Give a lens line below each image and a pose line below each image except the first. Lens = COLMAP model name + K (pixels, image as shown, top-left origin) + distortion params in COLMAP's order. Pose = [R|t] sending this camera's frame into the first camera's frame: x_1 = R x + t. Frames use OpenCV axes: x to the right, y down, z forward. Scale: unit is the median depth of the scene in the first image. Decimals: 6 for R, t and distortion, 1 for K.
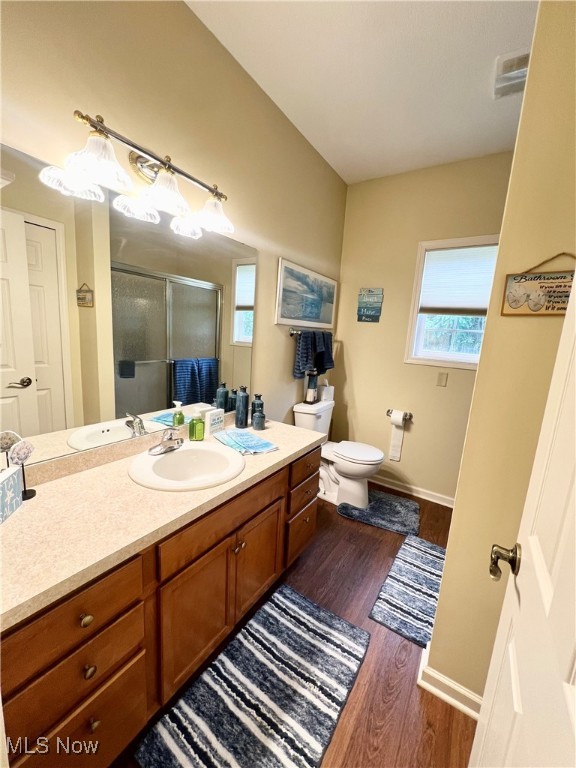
lens RADIAL K [[307.8, 0, 285.9], [0, 307.8, 385.0], [0, 0, 1]] dist [-0.001982, 0.000378]
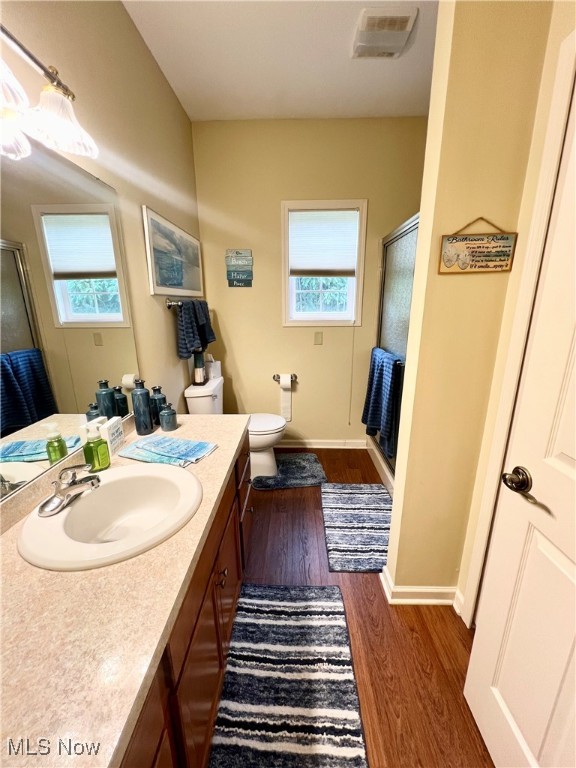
lens RADIAL K [[307.8, 0, 285.9], [0, 307.8, 385.0], [0, 0, 1]] dist [-0.001982, 0.000378]
pose [[0.848029, -0.201302, 0.490228, -0.227123], [0.148938, 0.978294, 0.144075, -0.045239], [-0.508590, -0.049166, 0.859604, 0.180867]]
